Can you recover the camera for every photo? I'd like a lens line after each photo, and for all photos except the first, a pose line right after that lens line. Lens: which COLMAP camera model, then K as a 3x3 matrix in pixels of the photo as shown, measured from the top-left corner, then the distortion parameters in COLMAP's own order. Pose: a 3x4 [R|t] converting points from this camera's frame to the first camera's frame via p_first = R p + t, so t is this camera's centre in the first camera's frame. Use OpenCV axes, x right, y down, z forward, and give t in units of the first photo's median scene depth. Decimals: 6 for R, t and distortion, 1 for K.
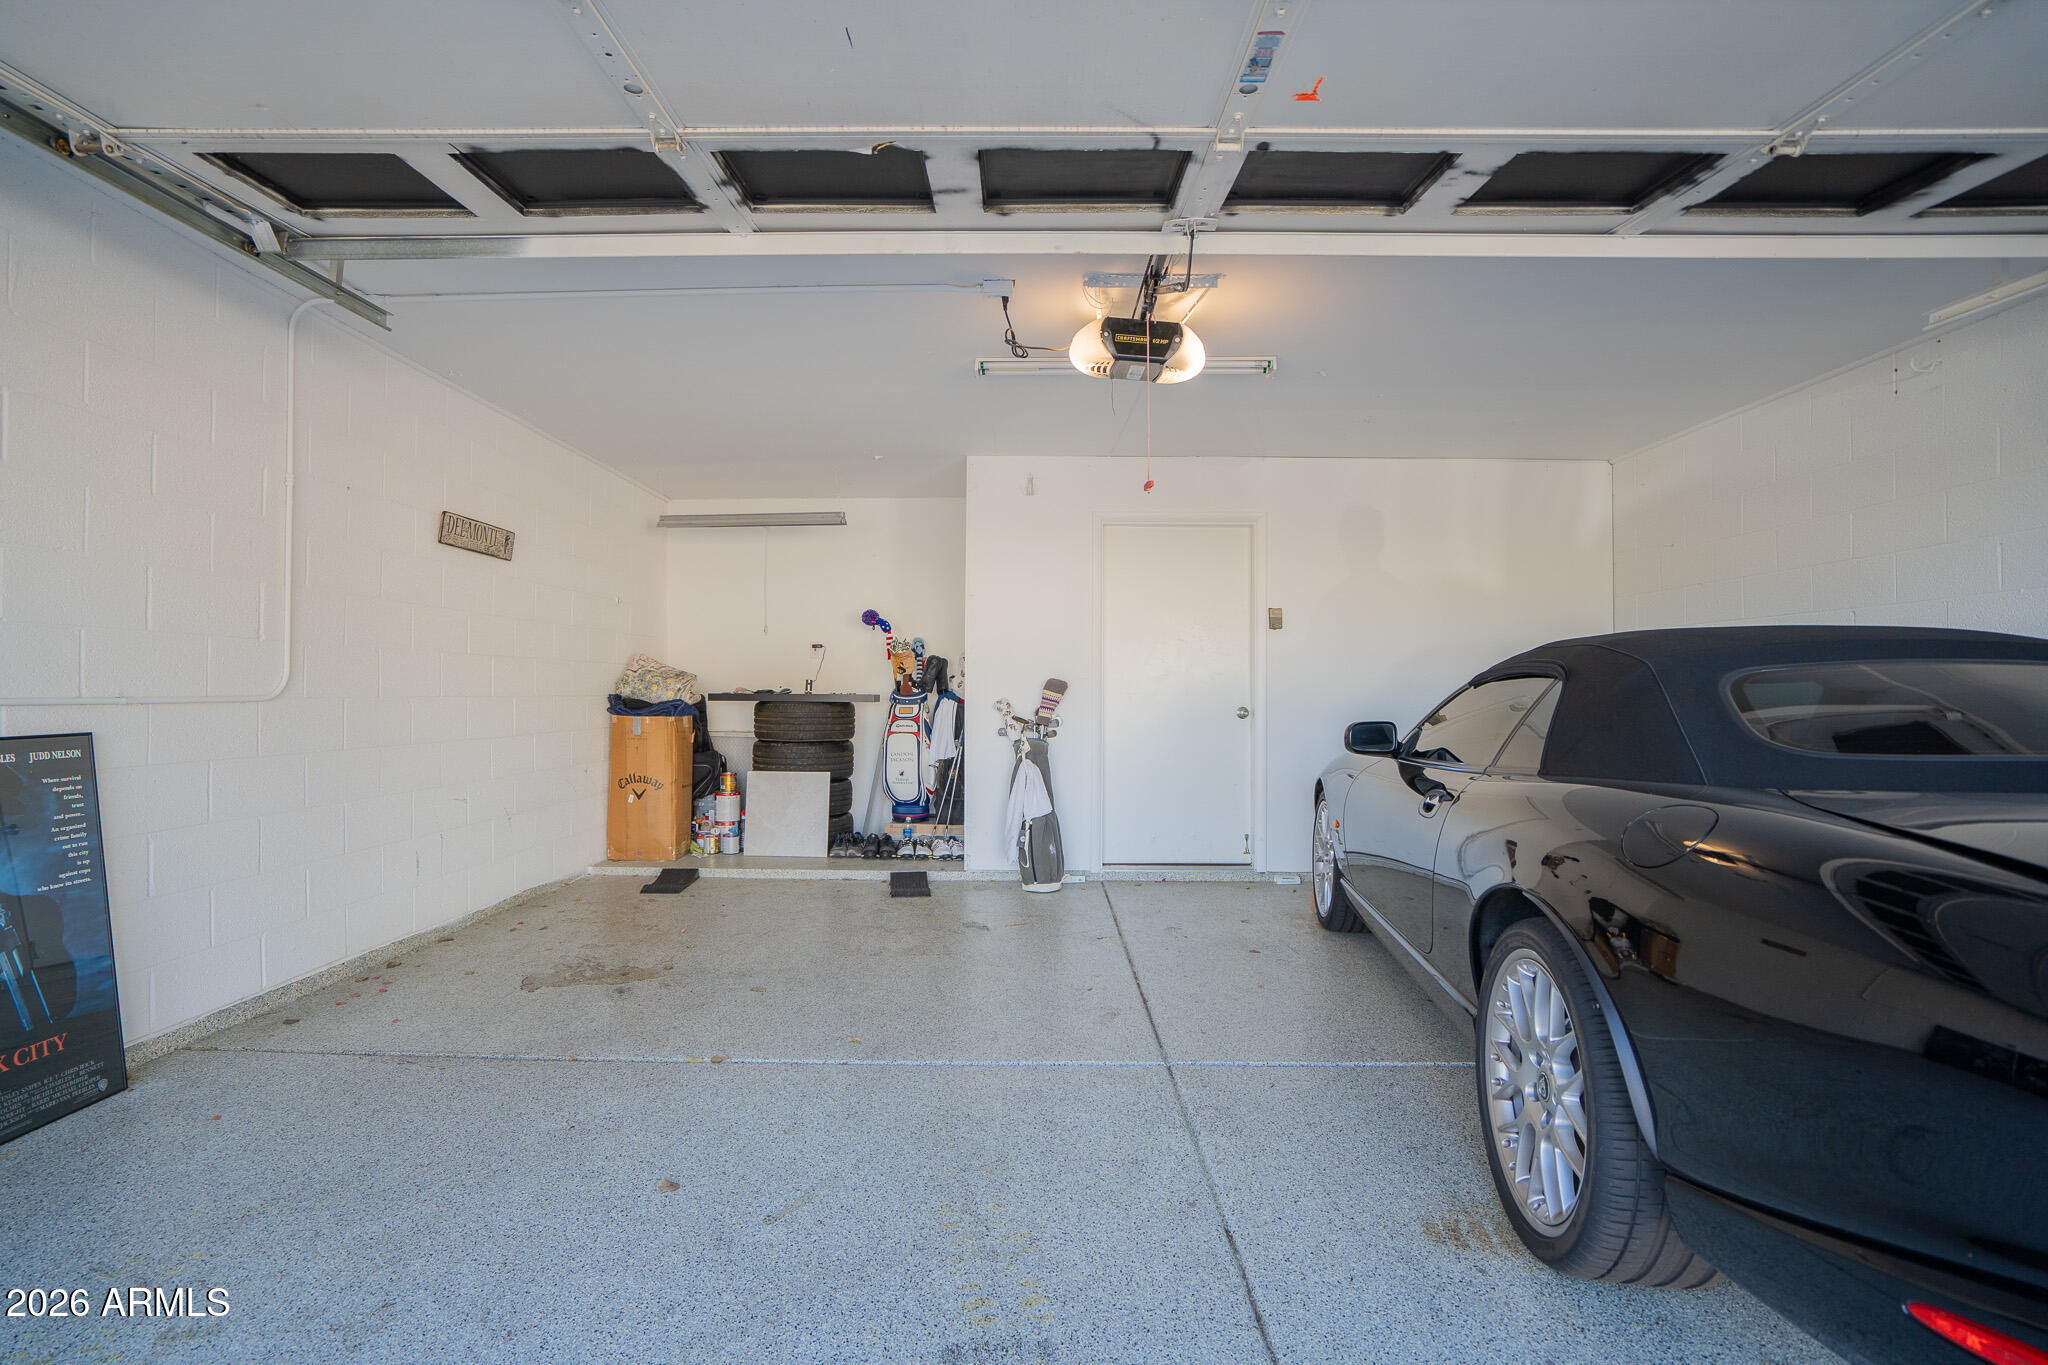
lens RADIAL K [[936.8, 0, 1030.0], [0, 936.8, 677.5], [0, 0, 1]] dist [-0.032267, 0.007542]
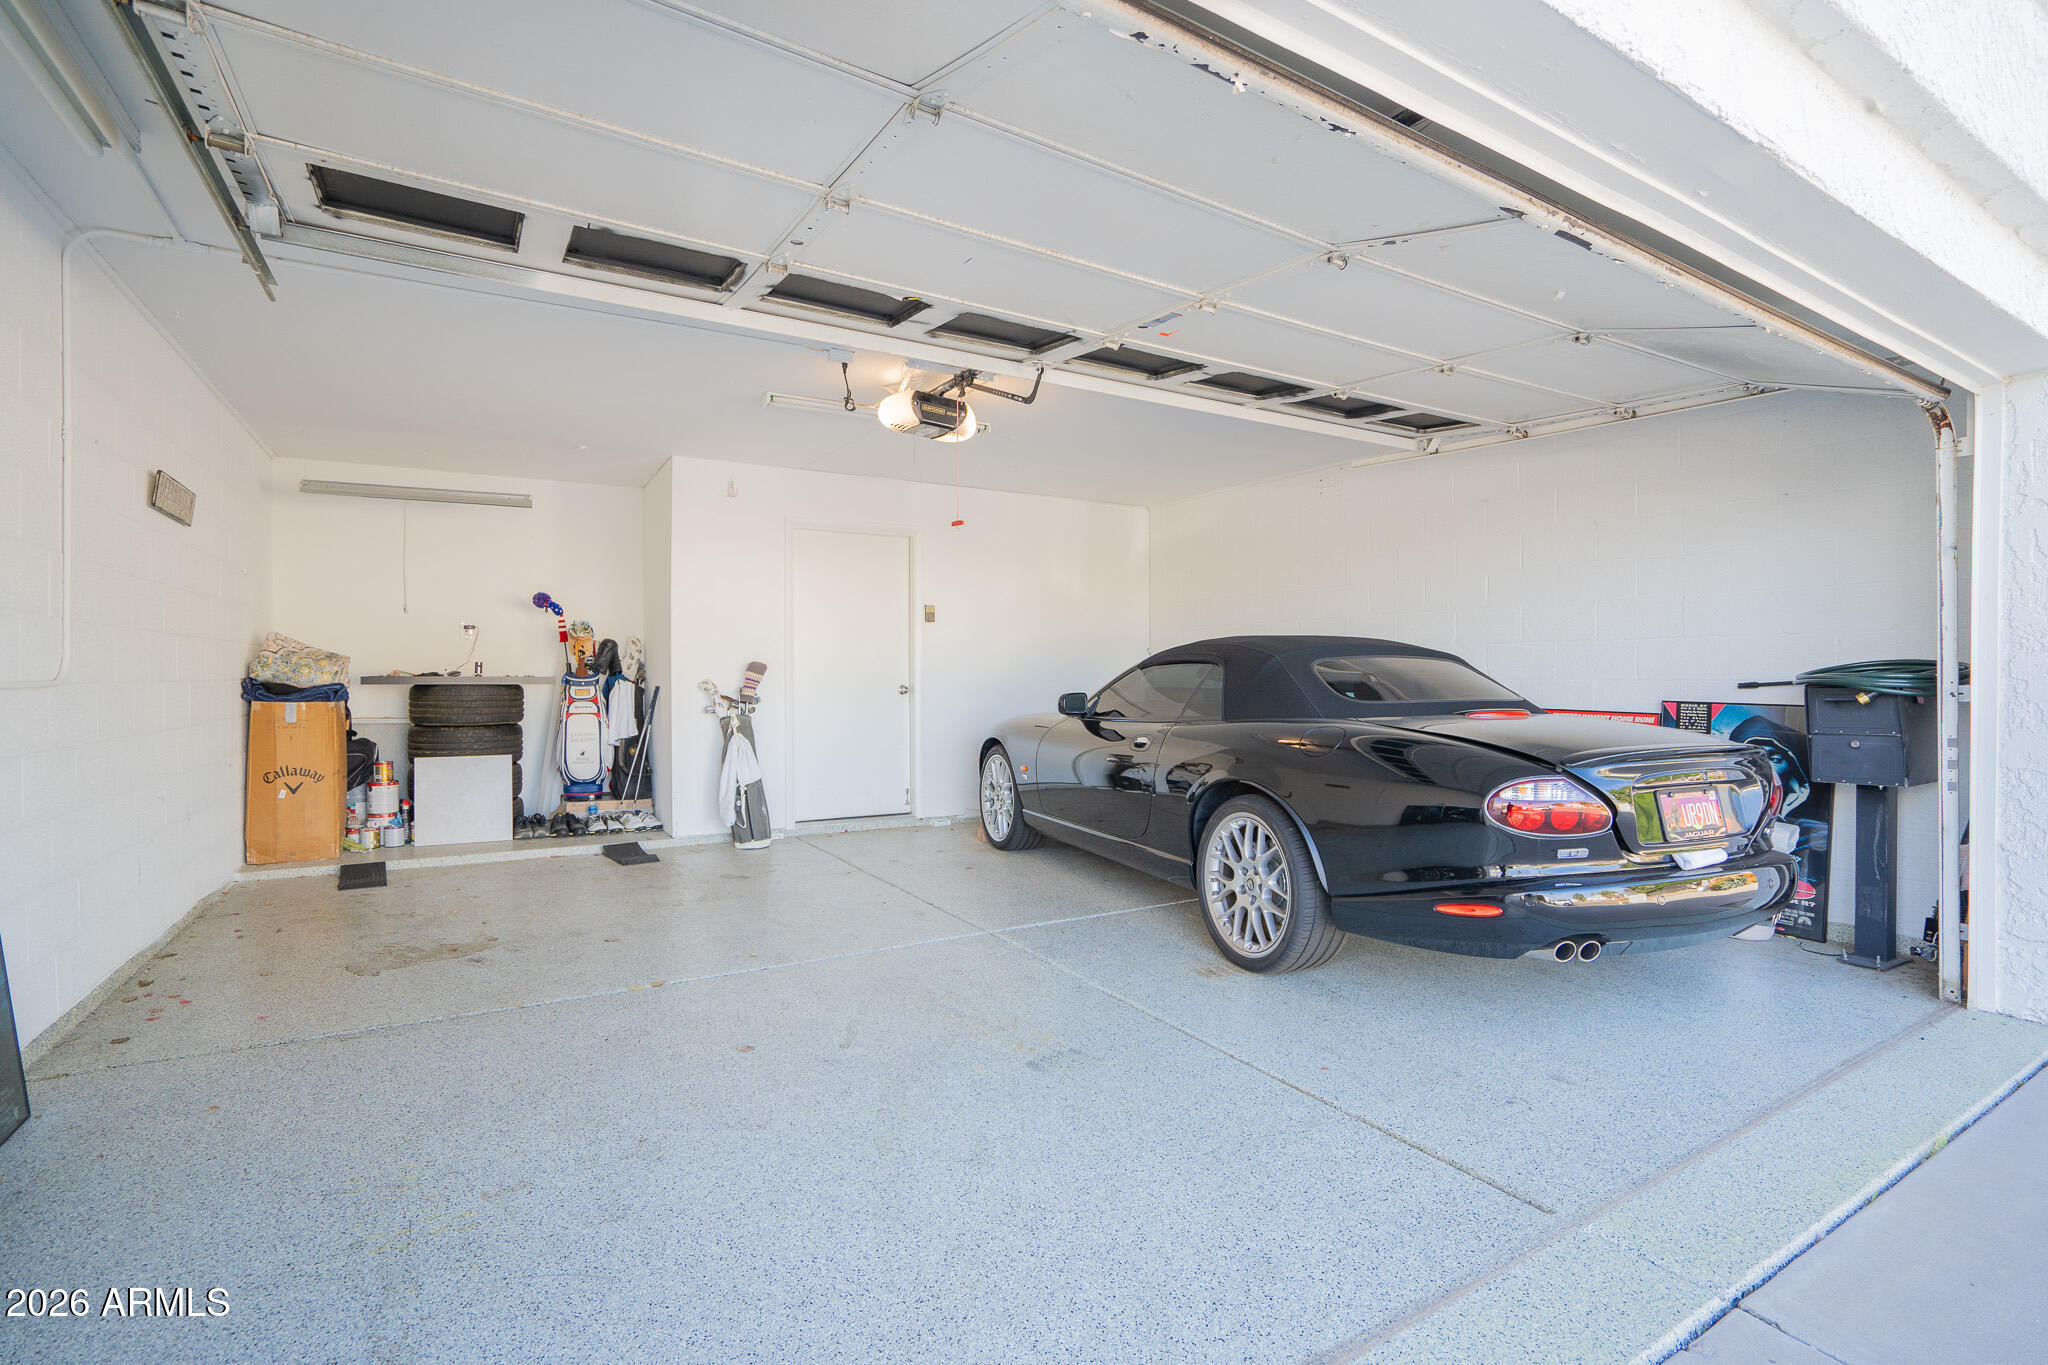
lens RADIAL K [[936.8, 0, 1009.6], [0, 936.8, 668.0], [0, 0, 1]] dist [-0.032267, 0.007542]
pose [[0.856151, -0.001518, 0.516723, -0.296081], [-0.003518, 0.999955, 0.008766, -0.001899], [-0.516714, -0.009322, 0.856107, -0.127043]]
